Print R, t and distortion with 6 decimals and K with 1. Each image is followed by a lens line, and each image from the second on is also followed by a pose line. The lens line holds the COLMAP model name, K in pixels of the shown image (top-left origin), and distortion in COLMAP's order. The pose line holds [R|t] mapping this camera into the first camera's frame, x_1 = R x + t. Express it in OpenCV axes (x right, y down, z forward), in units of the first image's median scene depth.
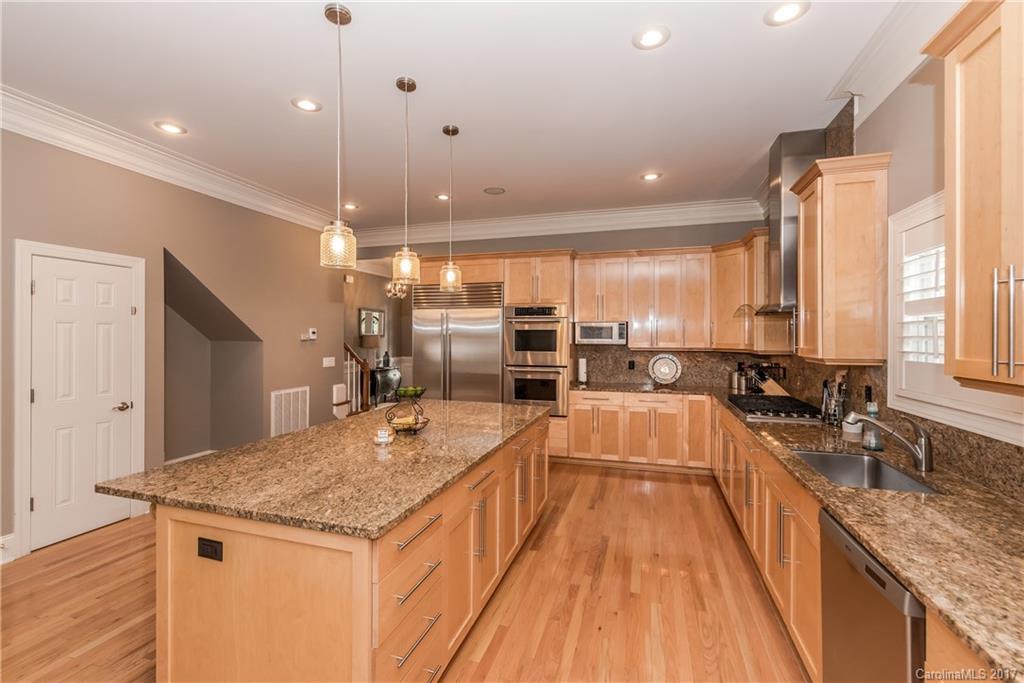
lens RADIAL K [[443.3, 0, 515.0], [0, 443.3, 337.9], [0, 0, 1]] dist [0.000415, -0.000460]
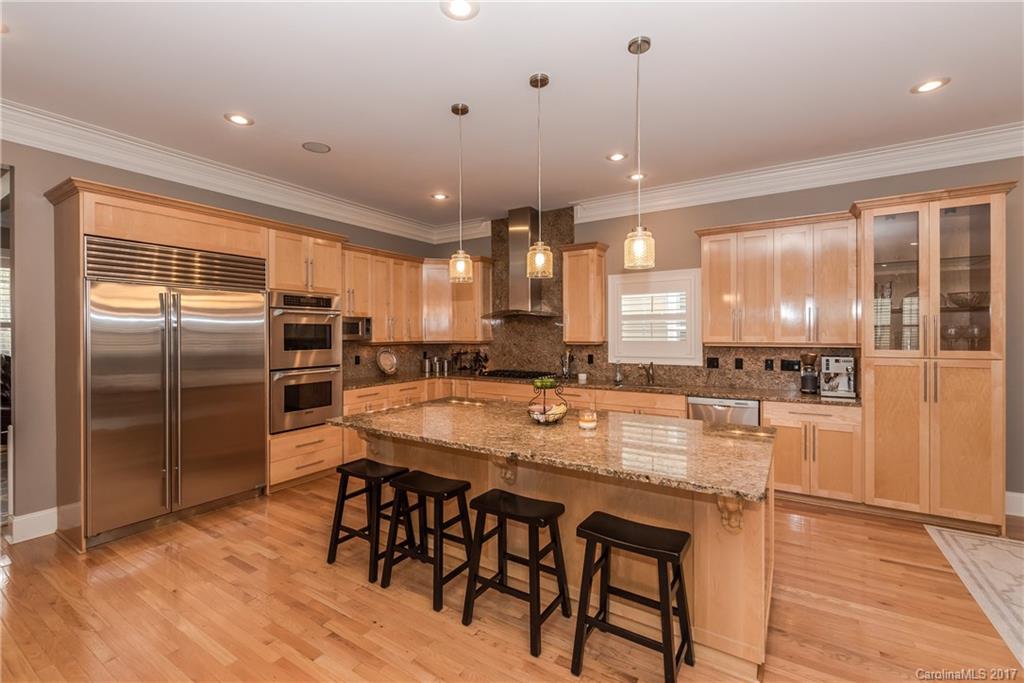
lens RADIAL K [[443.3, 0, 511.9], [0, 443.3, 333.5], [0, 0, 1]] dist [0.000415, -0.000460]
pose [[0.265023, -0.009234, 0.964198, -0.646855], [0.009268, 0.999932, 0.007029, -0.002892], [-0.964198, 0.007074, 0.265090, 0.413336]]
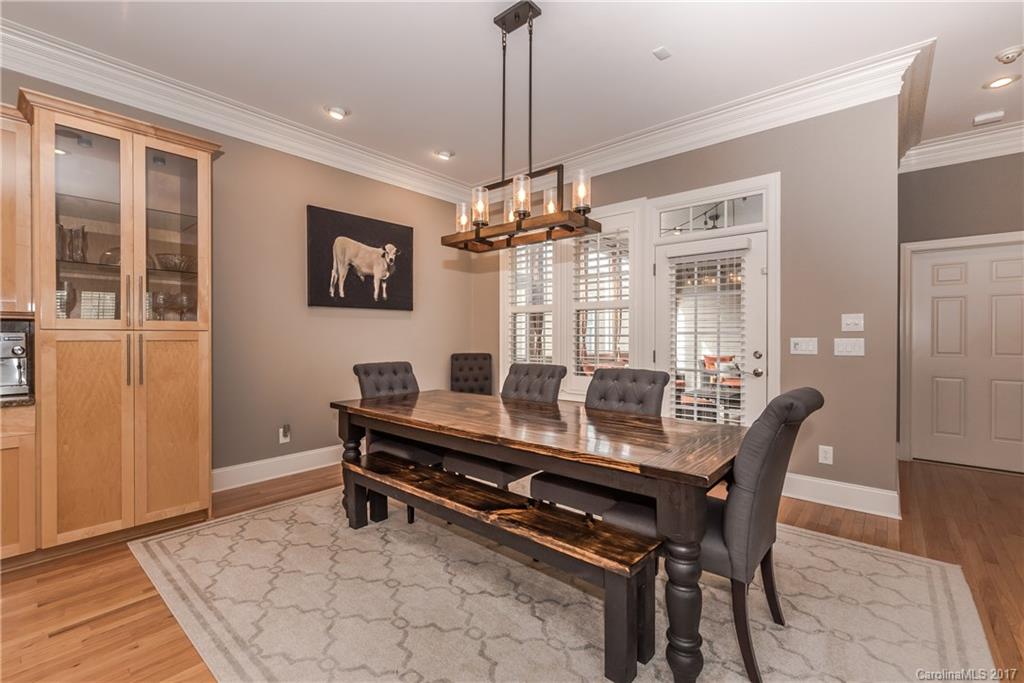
lens RADIAL K [[443.3, 0, 510.7], [0, 443.3, 337.9], [0, 0, 1]] dist [0.000415, -0.000460]
pose [[-0.914482, -0.003963, 0.404607, -0.578259], [-0.001625, 0.999980, 0.006124, 0.017024], [-0.404623, 0.004943, -0.914470, 0.365934]]
